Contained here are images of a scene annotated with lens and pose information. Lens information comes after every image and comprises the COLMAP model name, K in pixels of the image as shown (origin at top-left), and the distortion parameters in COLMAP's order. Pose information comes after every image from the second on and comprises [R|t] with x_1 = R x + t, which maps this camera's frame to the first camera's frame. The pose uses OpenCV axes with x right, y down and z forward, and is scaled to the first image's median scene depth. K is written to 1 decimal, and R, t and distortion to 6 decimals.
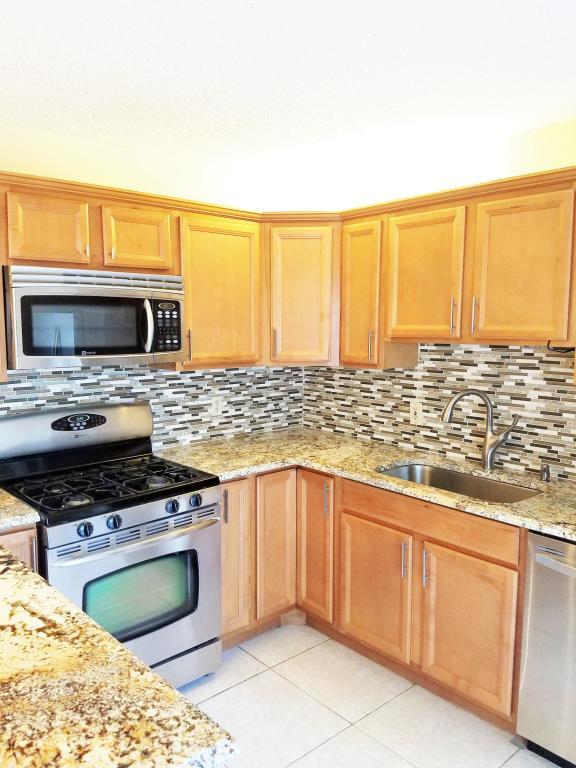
lens RADIAL K [[594.6, 0, 275.8], [0, 594.6, 383.1], [0, 0, 1]] dist [0.278172, -0.481116]
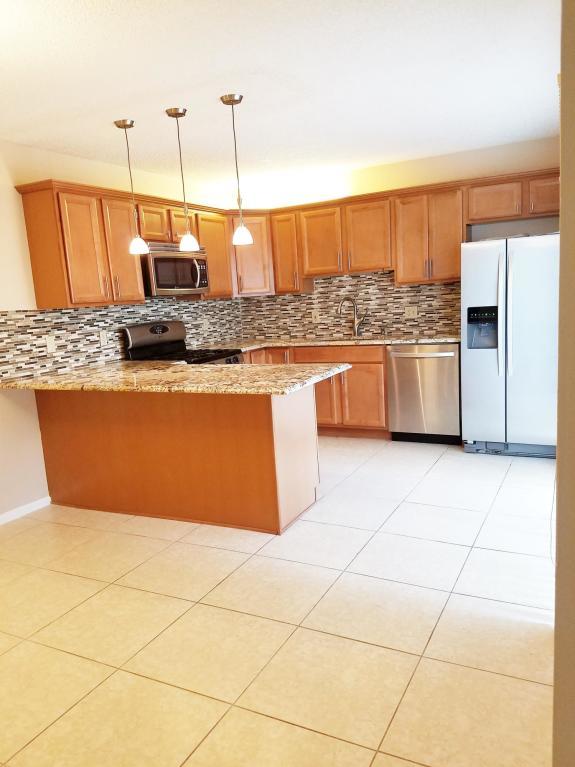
lens RADIAL K [[593.8, 0, 275.3], [0, 593.8, 382.6], [0, 0, 1]] dist [0.278172, -0.481116]
pose [[0.930275, -0.116075, 0.348016, -0.596802], [0.104819, 0.993179, 0.051067, 0.154893], [-0.351570, -0.011028, 0.936097, -0.756263]]
